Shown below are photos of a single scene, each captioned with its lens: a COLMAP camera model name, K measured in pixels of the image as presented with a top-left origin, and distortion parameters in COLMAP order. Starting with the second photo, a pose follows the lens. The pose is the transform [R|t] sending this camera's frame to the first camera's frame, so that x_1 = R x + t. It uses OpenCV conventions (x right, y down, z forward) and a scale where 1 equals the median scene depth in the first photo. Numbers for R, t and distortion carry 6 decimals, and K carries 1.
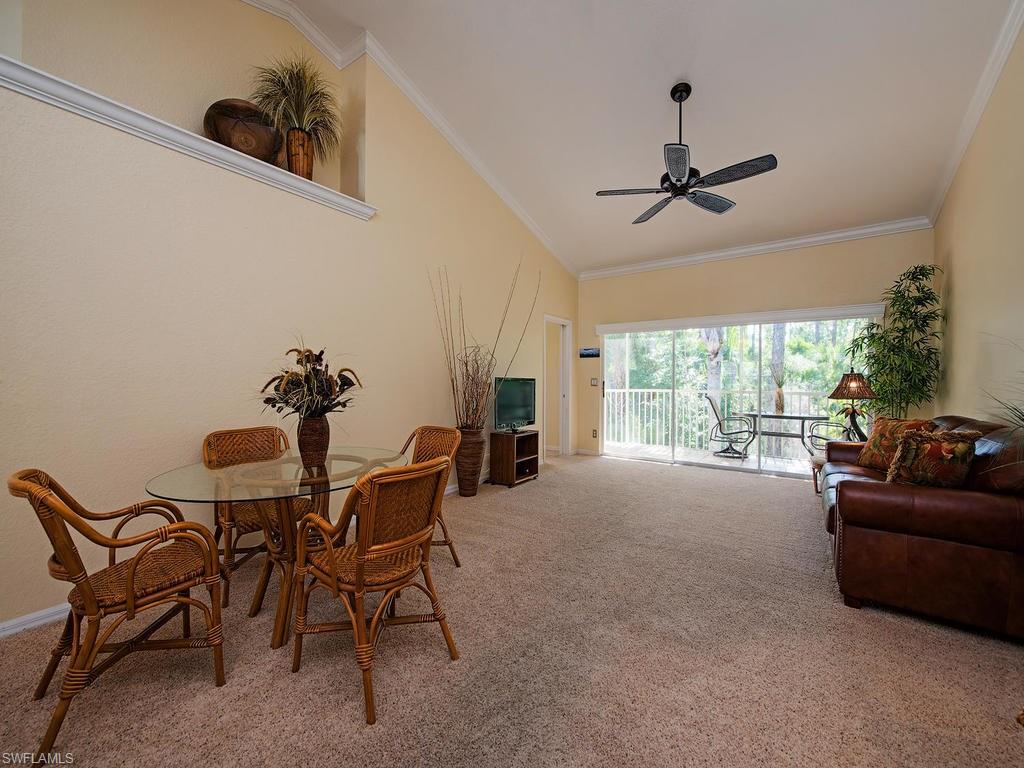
lens RADIAL K [[406.3, 0, 512.0], [0, 406.3, 384.0], [0, 0, 1]] dist [0.001839, 0.000066]
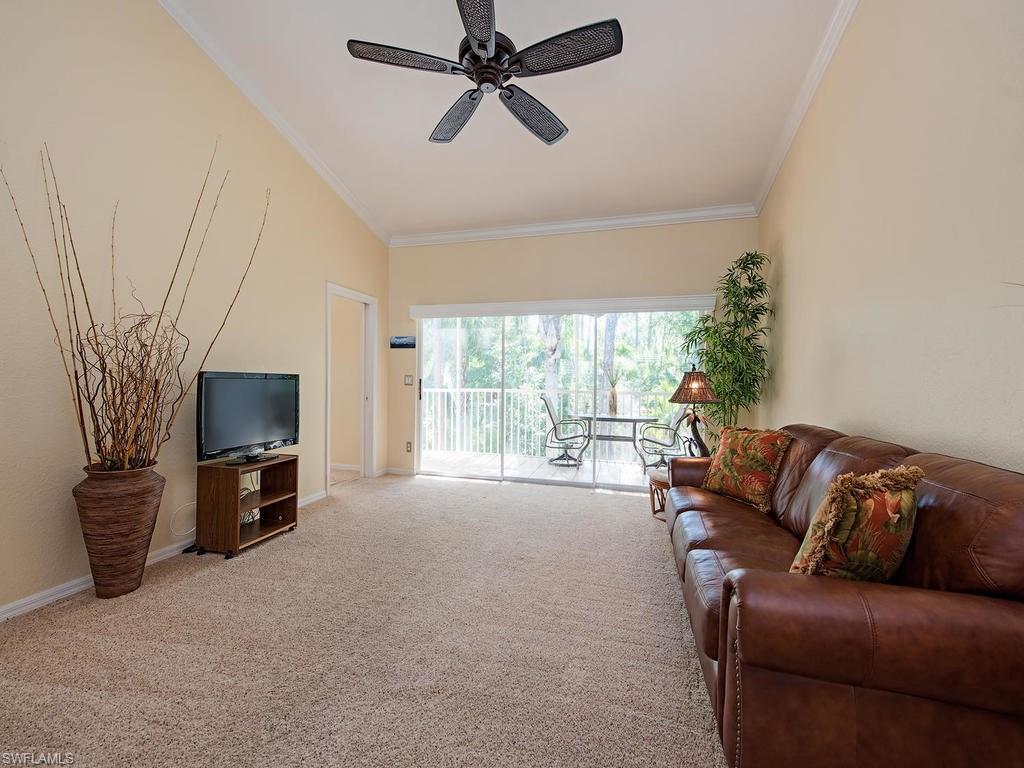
lens RADIAL K [[406.3, 0, 512.0], [0, 406.3, 384.0], [0, 0, 1]] dist [0.001839, 0.000066]
pose [[0.939232, 0.002106, 0.343277, 0.154467], [-0.004095, 0.999979, 0.005068, -0.002692], [-0.343259, -0.006166, 0.939221, 0.261667]]
